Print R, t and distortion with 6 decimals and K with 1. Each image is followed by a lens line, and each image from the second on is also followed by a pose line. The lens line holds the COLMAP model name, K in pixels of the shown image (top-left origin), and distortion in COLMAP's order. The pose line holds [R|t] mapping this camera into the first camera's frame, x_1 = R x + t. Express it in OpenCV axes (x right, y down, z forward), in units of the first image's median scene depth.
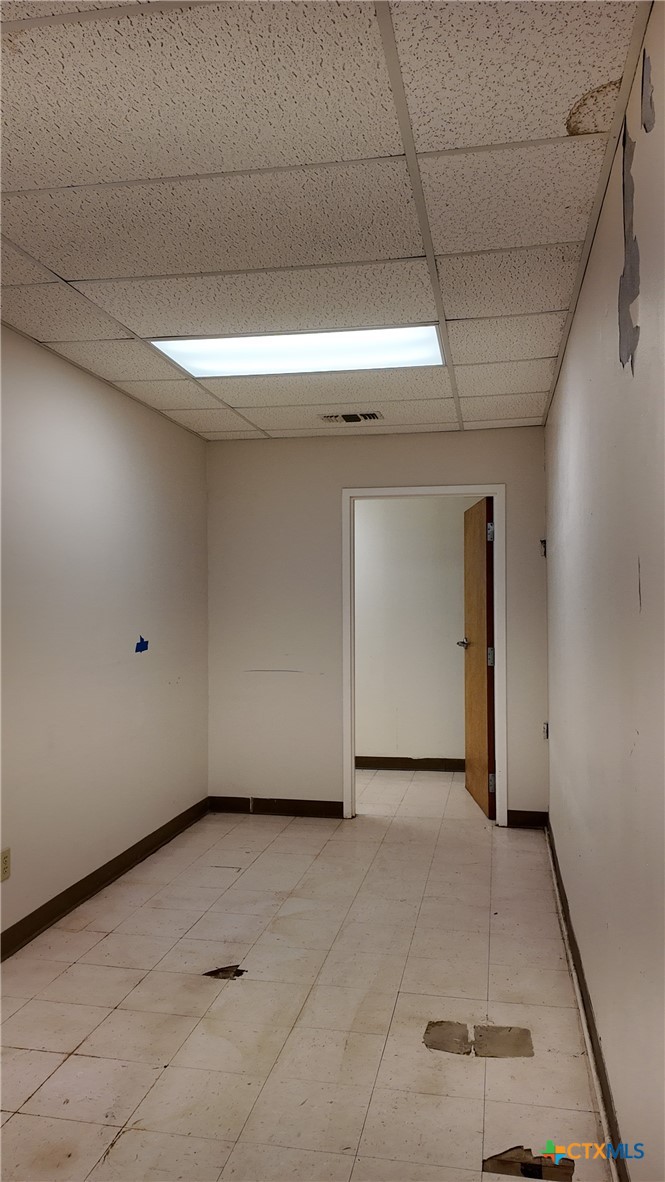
lens RADIAL K [[879.9, 0, 332.2], [0, 879.9, 593.3], [0, 0, 1]] dist [-0.000034, -0.008057]
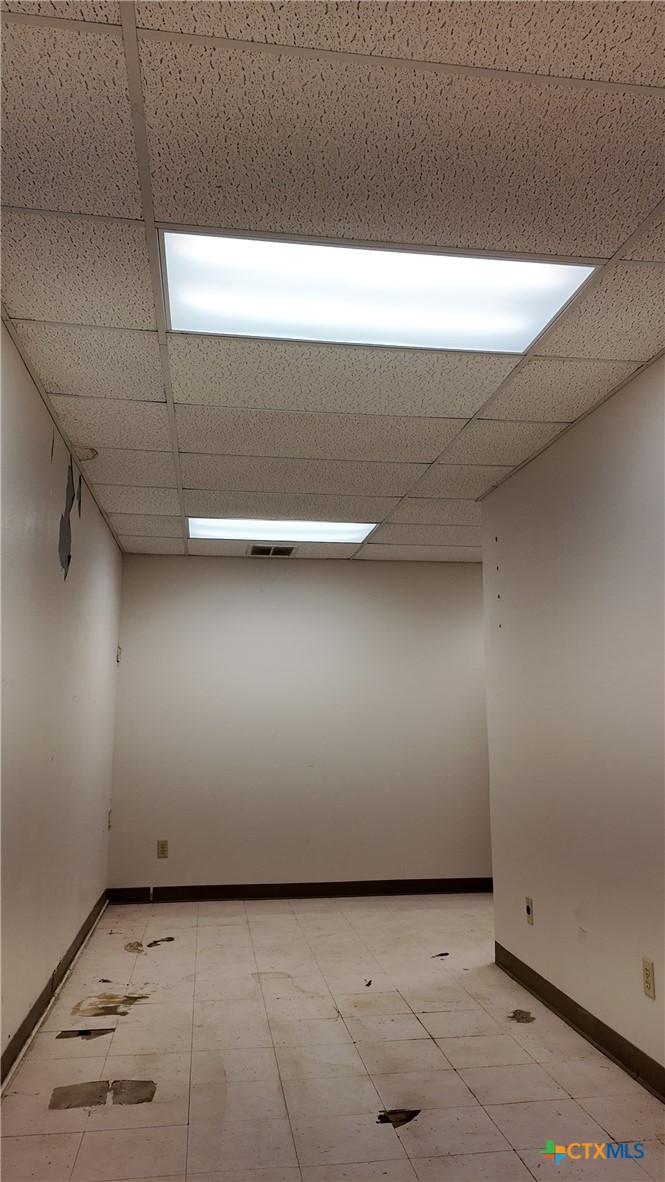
lens RADIAL K [[879.9, 0, 335.8], [0, 879.9, 590.6], [0, 0, 1]] dist [-0.000034, -0.008057]
pose [[-0.944995, -0.051657, -0.322979, 0.263065], [0.001928, 0.986553, -0.163427, 0.081285], [0.327078, -0.155061, -0.932189, 2.078066]]
